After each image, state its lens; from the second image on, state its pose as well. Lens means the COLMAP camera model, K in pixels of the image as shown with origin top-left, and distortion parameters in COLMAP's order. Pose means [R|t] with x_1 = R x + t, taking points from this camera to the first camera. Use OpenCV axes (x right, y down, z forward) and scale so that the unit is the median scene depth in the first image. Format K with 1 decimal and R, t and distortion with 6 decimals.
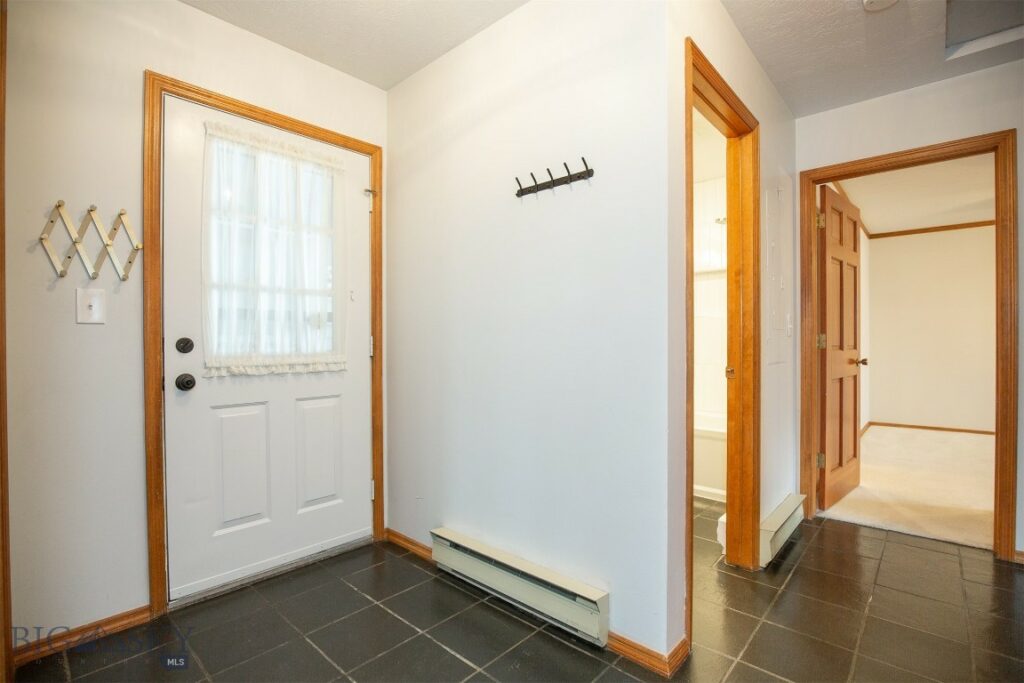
lens RADIAL K [[455.4, 0, 512.0], [0, 455.4, 341.5], [0, 0, 1]] dist [-0.003516, -0.000869]
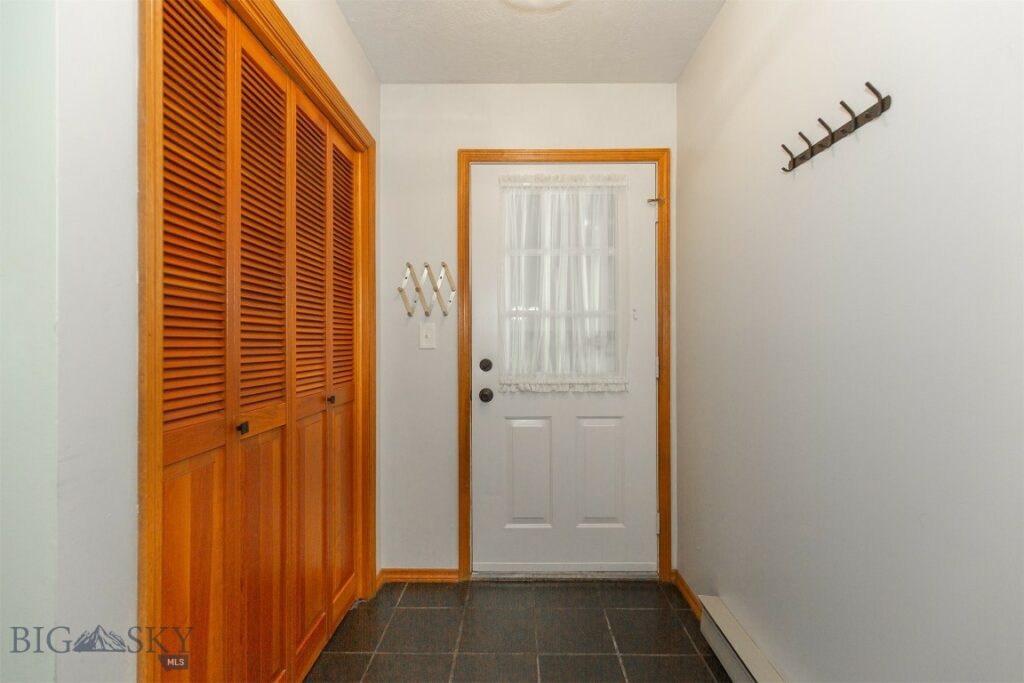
lens RADIAL K [[455.4, 0, 512.0], [0, 455.4, 341.5], [0, 0, 1]] dist [-0.003516, -0.000869]
pose [[0.695257, -0.001811, -0.718759, 0.180498], [-0.004512, 0.999966, -0.006884, -0.040276], [0.718747, 0.008029, 0.695225, 0.174052]]
